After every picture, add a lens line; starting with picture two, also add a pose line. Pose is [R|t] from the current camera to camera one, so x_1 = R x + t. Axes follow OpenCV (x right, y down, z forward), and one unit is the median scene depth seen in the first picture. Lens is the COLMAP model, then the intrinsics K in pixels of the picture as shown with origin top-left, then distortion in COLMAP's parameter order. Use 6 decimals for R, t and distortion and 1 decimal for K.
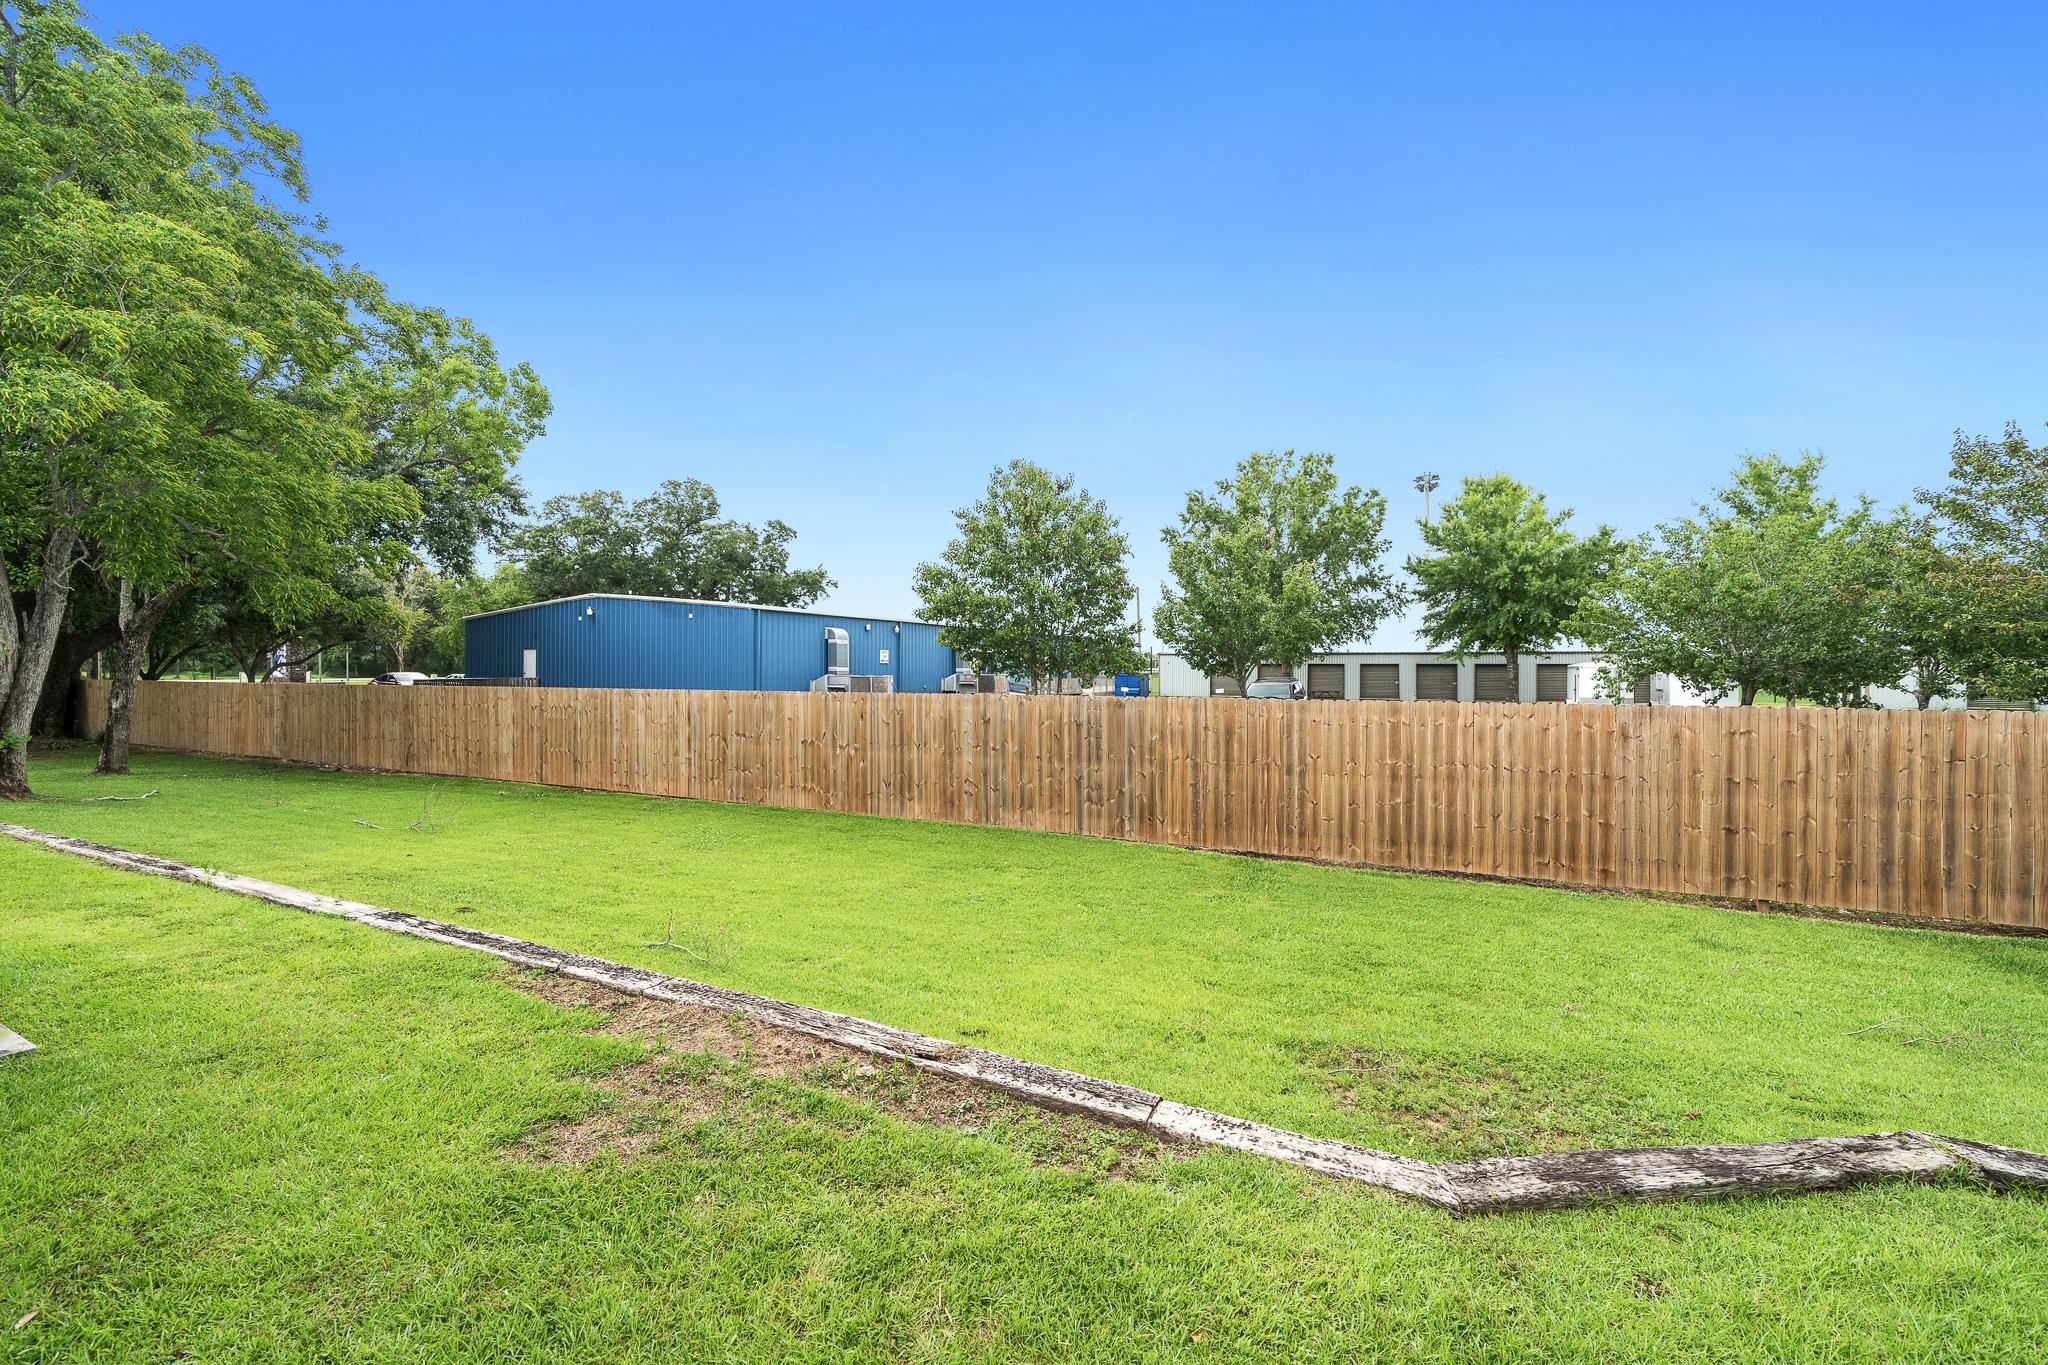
lens RADIAL K [[815.4, 0, 1082.6], [0, 815.4, 653.6], [0, 0, 1]] dist [0.000321, -0.001042]
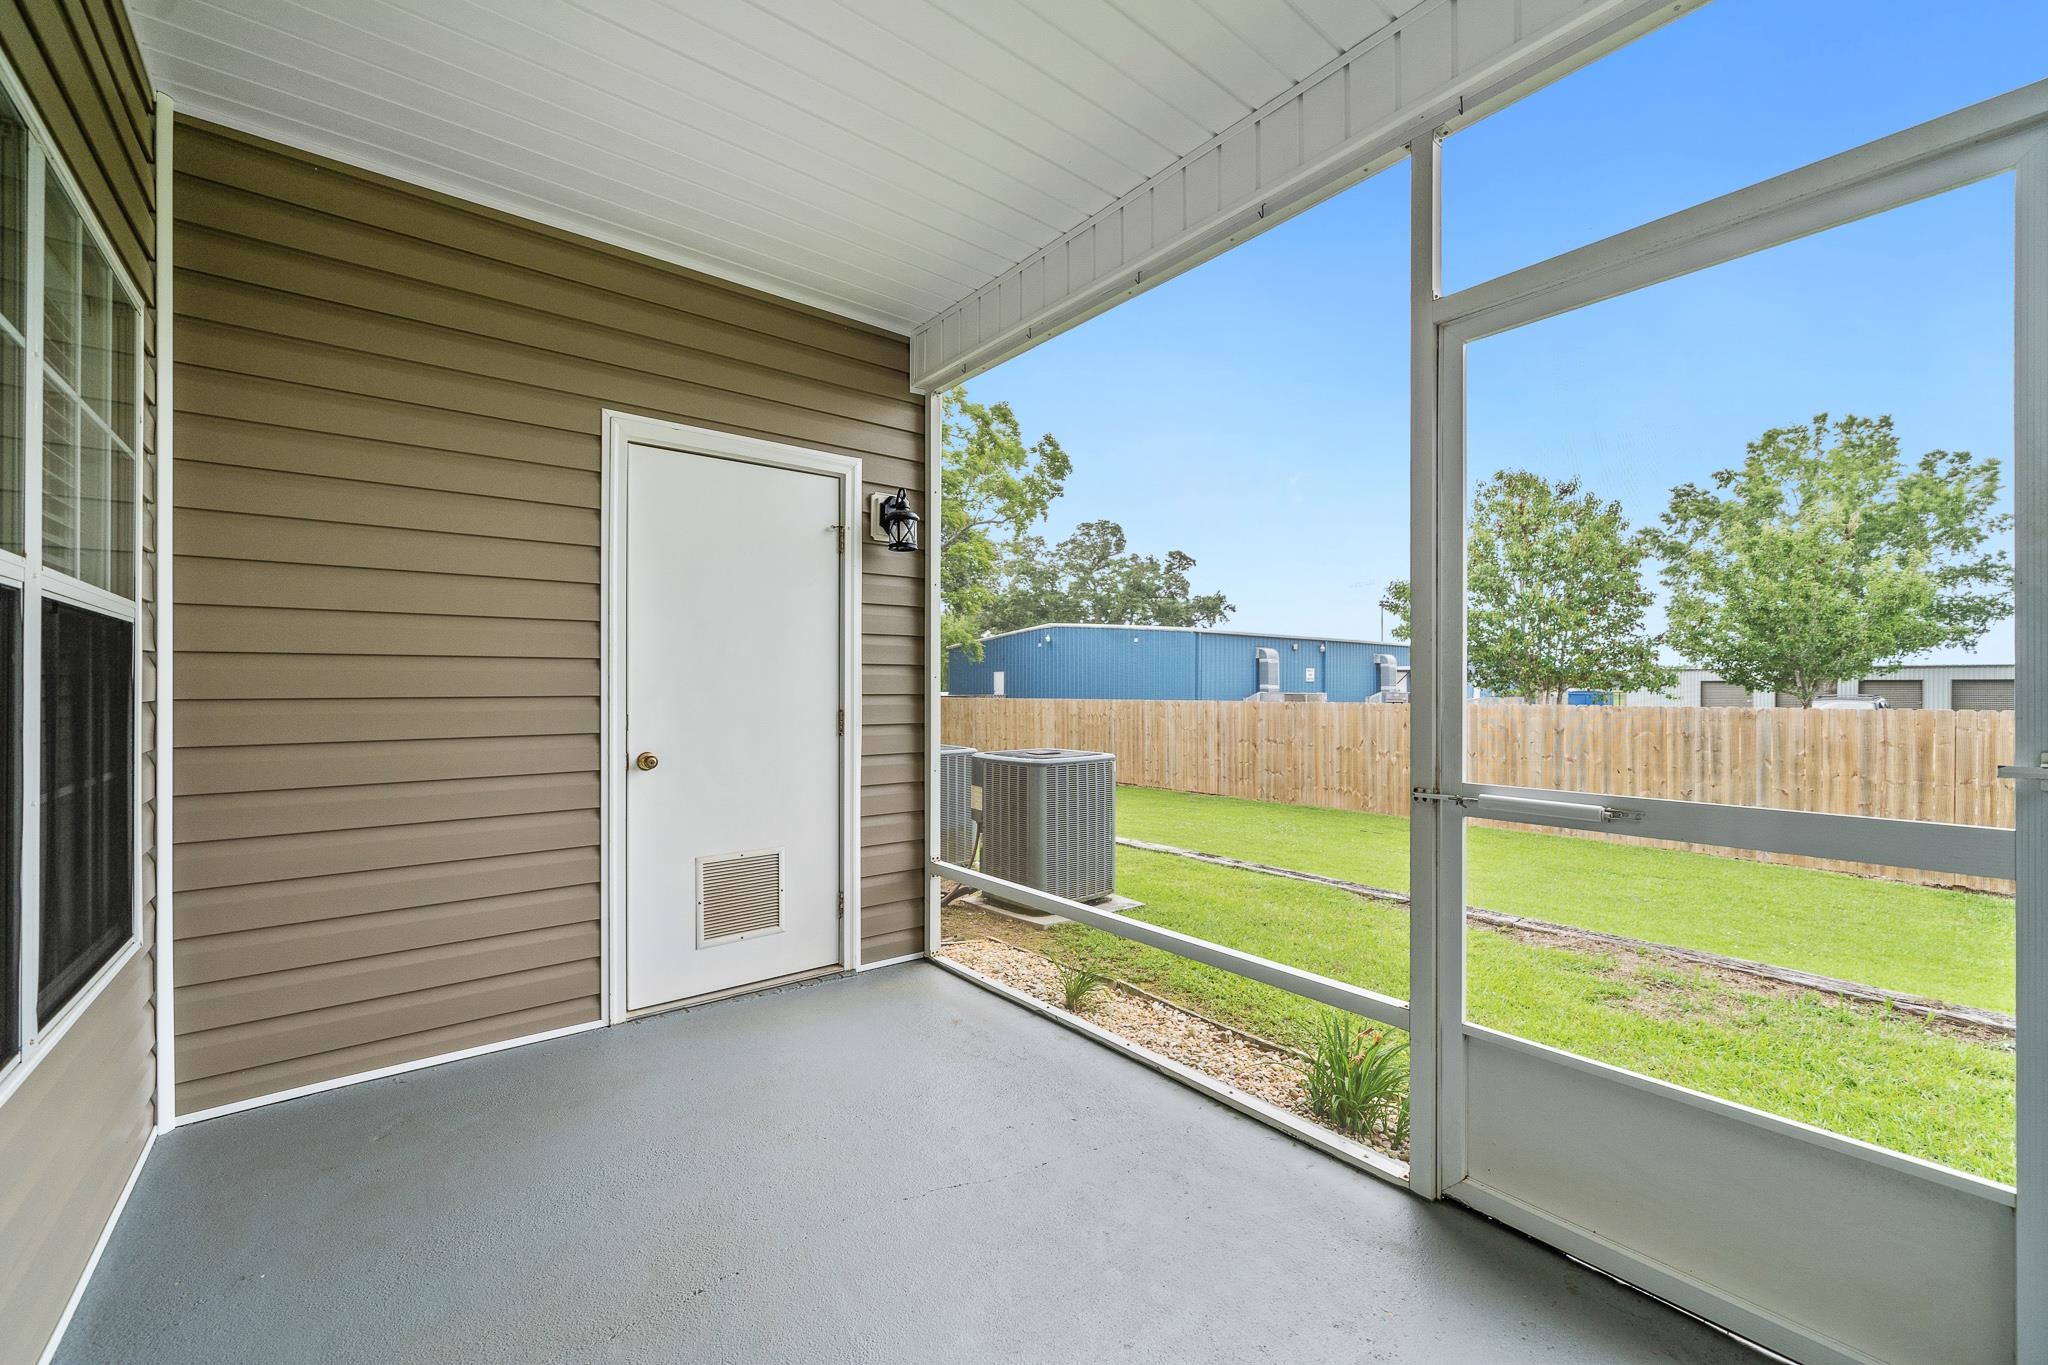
lens RADIAL K [[815.4, 0, 1024.7], [0, 815.4, 690.7], [0, 0, 1]] dist [0.000321, -0.001042]
pose [[0.904440, 0.000715, -0.426600, -0.135870], [0.006304, 0.999867, 0.015040, 0.006234], [0.426554, -0.016292, 0.904316, -0.089502]]
